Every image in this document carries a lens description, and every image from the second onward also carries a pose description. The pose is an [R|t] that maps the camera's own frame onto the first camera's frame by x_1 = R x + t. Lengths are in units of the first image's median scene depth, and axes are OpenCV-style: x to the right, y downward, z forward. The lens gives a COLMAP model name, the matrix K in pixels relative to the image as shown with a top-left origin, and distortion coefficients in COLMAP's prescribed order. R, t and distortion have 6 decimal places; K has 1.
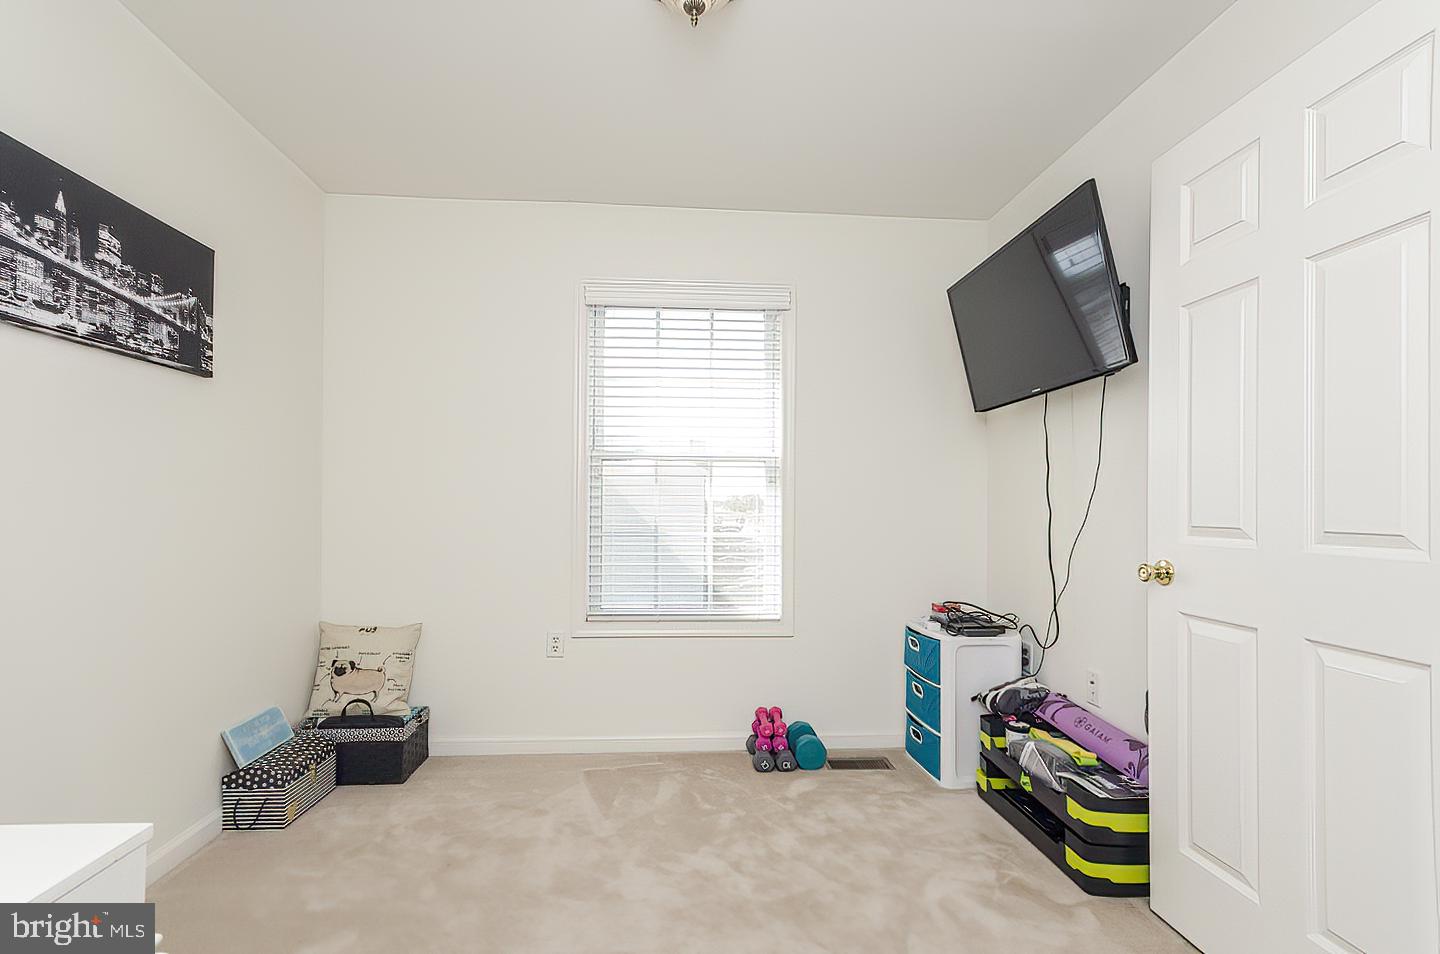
lens RADIAL K [[650.2, 0, 712.4], [0, 650.2, 505.8], [0, 0, 1]] dist [0.002174, 0.000593]
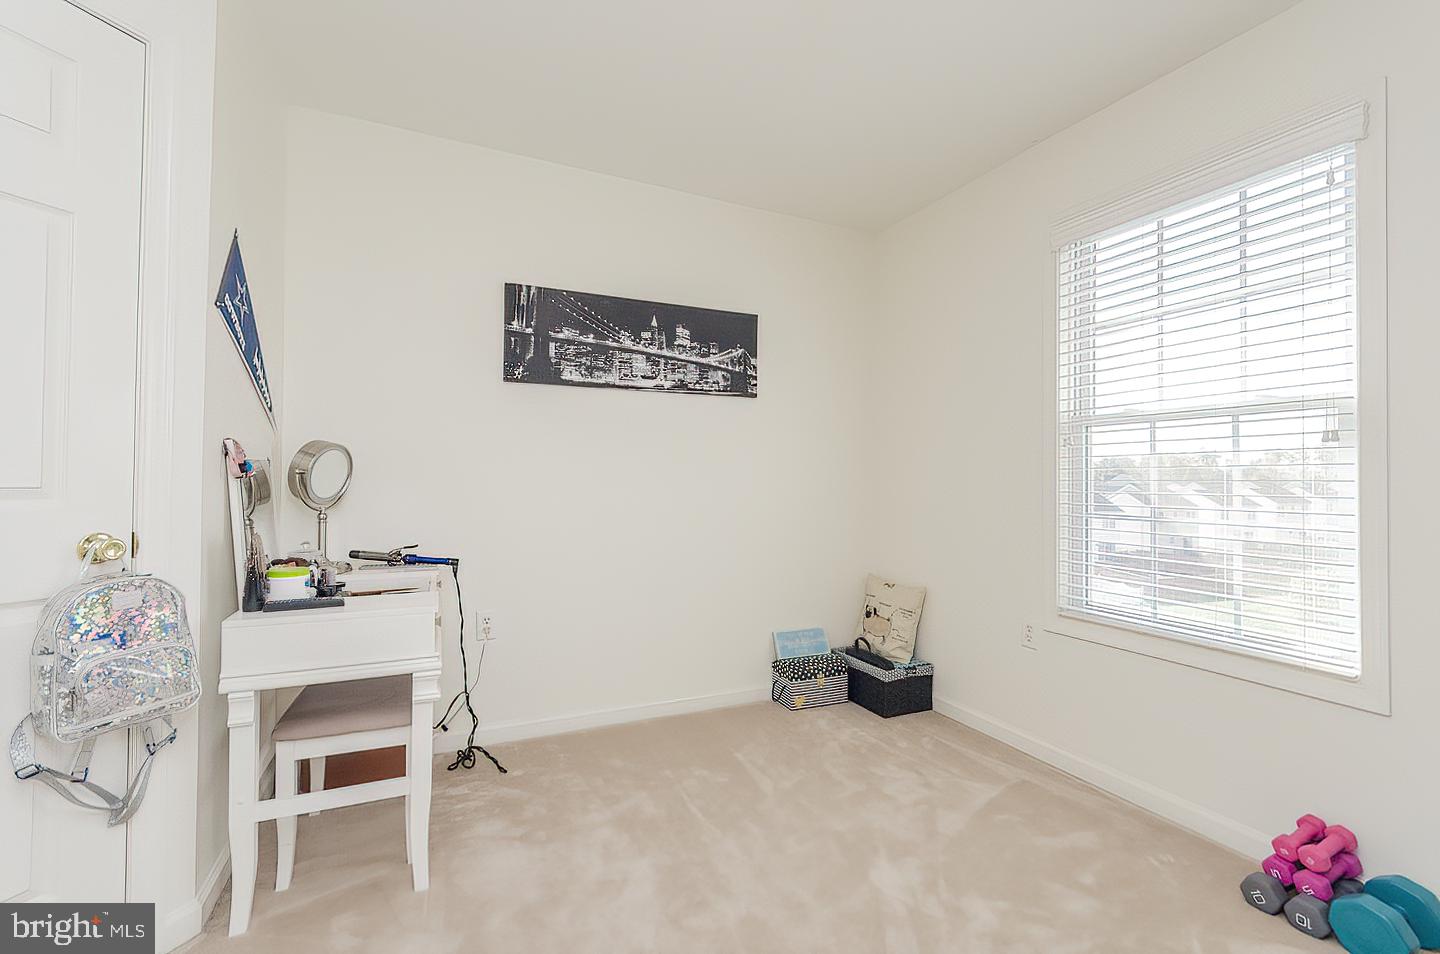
lens RADIAL K [[635.1, 0, 732.8], [0, 635.1, 481.2], [0, 0, 1]] dist [0.004076, 0.000635]
pose [[0.364180, -0.004722, -0.931317, 0.655283], [-0.005071, 0.999962, -0.007053, 0.012565], [0.931315, 0.007292, 0.364142, 0.432836]]
